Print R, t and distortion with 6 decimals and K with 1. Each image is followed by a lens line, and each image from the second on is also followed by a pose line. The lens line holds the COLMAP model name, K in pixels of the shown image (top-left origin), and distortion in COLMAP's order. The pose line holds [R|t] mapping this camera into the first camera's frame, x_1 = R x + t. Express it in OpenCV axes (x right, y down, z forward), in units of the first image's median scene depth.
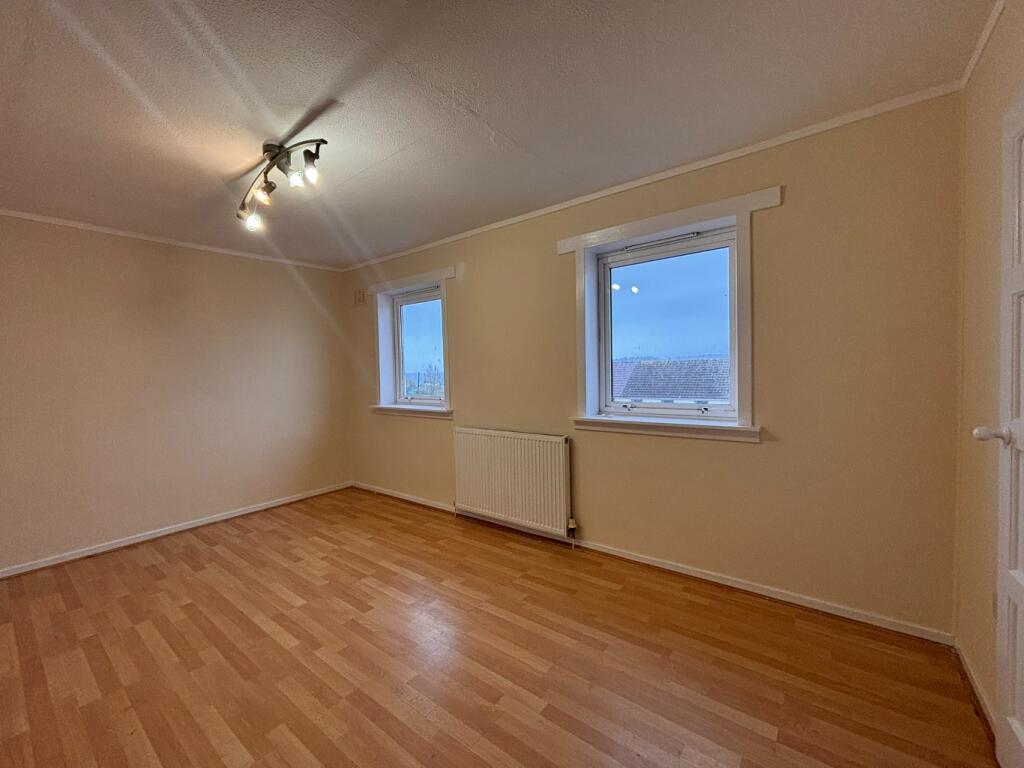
lens RADIAL K [[410.4, 0, 512.0], [0, 410.4, 384.0], [0, 0, 1]] dist [-0.000442, -0.000326]
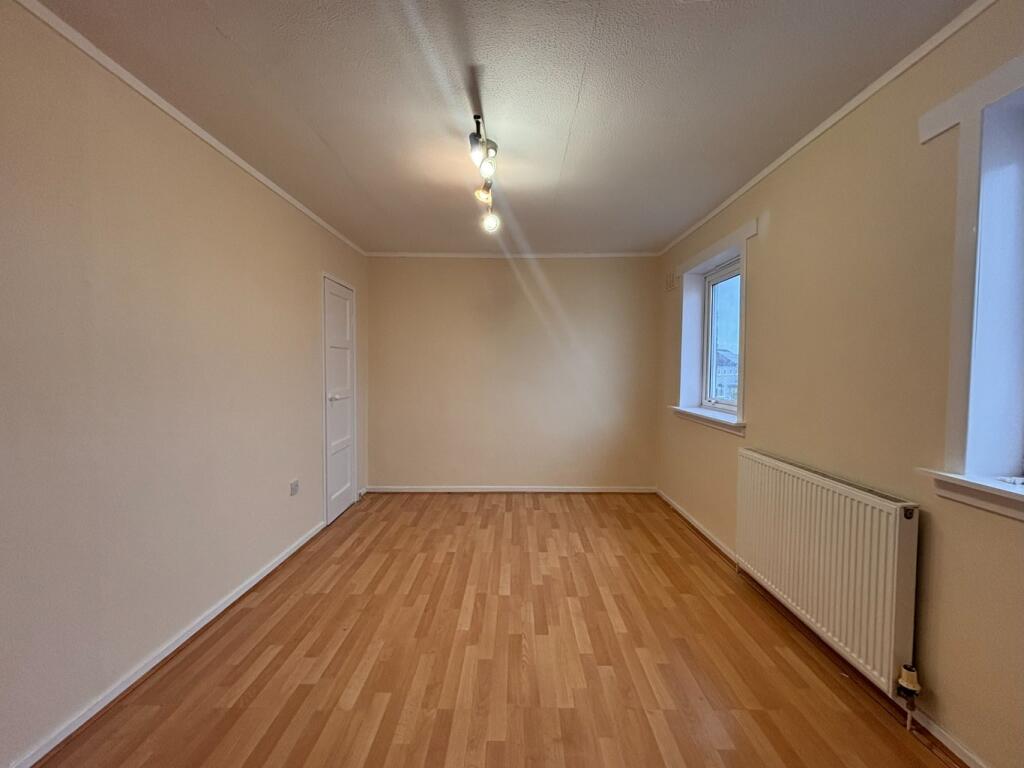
lens RADIAL K [[425.6, 0, 512.0], [0, 425.6, 384.0], [0, 0, 1]] dist [-0.001493, -0.000548]
pose [[0.609688, 0.059285, -0.790421, 0.236915], [-0.046968, 0.998149, 0.038636, -0.018337], [0.791249, 0.013569, 0.611344, 0.286226]]
